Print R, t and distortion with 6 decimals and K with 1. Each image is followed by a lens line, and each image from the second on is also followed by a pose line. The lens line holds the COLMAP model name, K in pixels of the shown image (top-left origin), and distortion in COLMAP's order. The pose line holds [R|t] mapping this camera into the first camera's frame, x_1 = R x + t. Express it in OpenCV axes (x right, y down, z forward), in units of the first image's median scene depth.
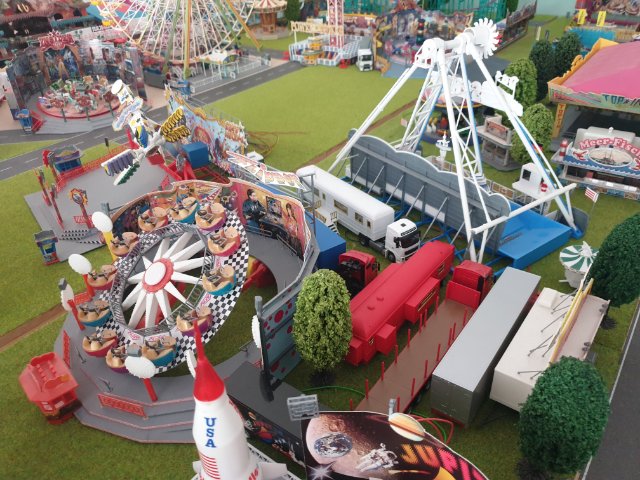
lens RADIAL K [[489.6, 0, 323.8], [0, 489.6, 238.0], [0, 0, 1]] dist [0.007200, -0.002126]
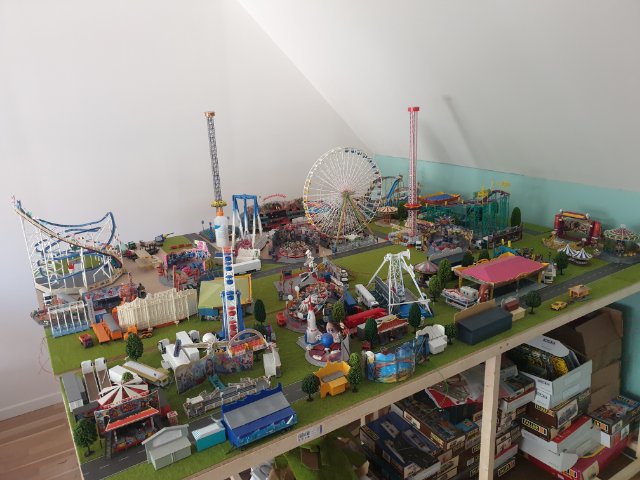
lens RADIAL K [[489.6, 0, 323.8], [0, 489.6, 238.0], [0, 0, 1]] dist [0.007200, -0.002126]
pose [[0.933860, 0.108361, -0.340828, 0.742347], [-0.197586, 0.950672, -0.239130, 0.340464], [0.298104, 0.290657, 0.909205, -1.870358]]
